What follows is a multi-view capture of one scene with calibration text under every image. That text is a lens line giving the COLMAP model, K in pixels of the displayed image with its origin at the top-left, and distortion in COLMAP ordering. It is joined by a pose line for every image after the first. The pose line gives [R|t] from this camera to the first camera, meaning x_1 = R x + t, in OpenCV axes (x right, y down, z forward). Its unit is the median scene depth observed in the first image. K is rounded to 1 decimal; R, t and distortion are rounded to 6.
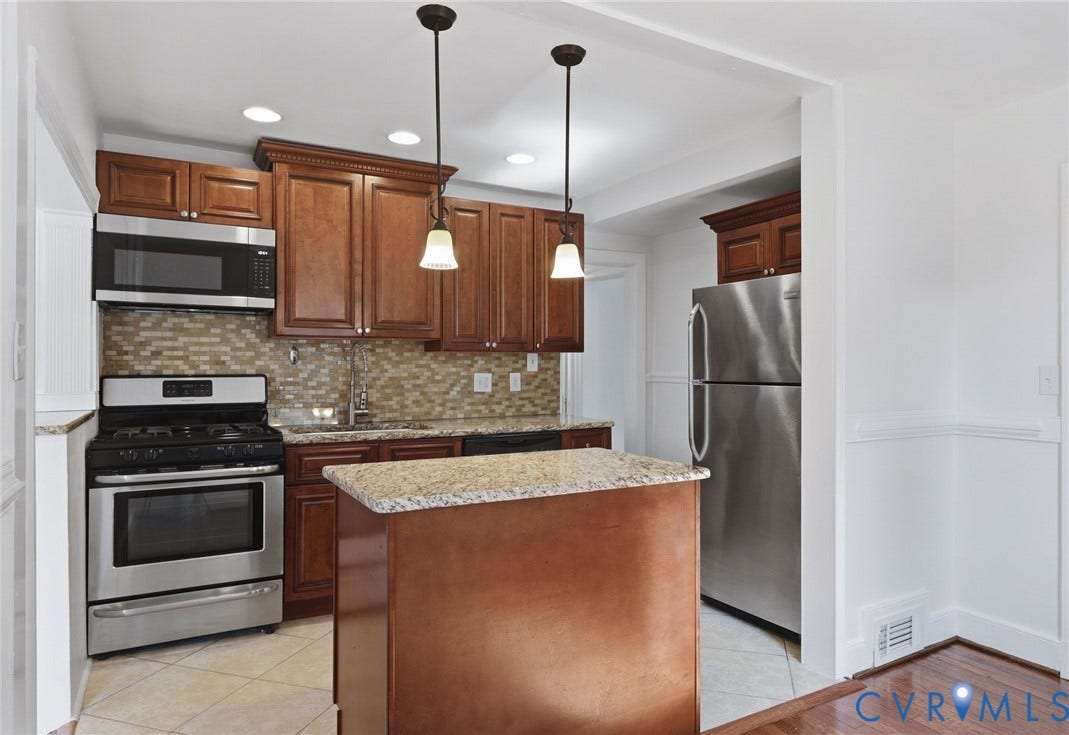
lens RADIAL K [[691.0, 0, 591.9], [0, 691.0, 361.1], [0, 0, 1]] dist [-0.000846, -0.000042]
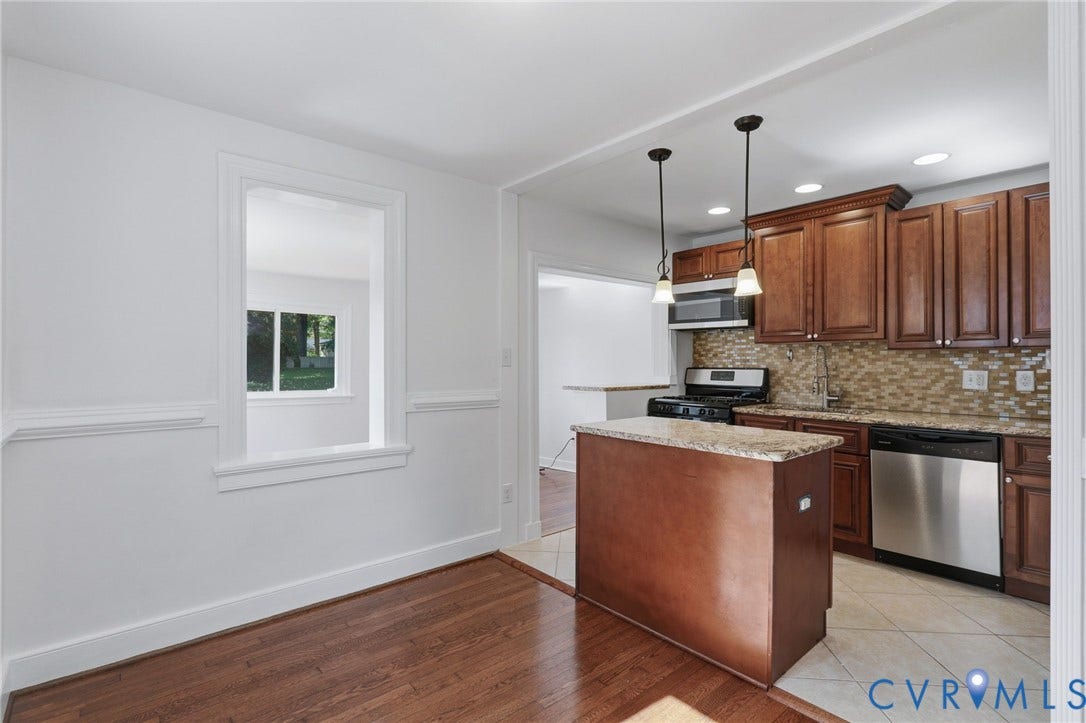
lens RADIAL K [[577.7, 0, 520.4], [0, 577.7, 361.1], [0, 0, 1]] dist [0.000288, 0.000477]
pose [[0.093824, -0.002270, -0.995586, 0.660963], [0.004541, 0.999988, -0.001852, 0.003233], [0.995578, -0.004348, 0.093834, 0.306266]]
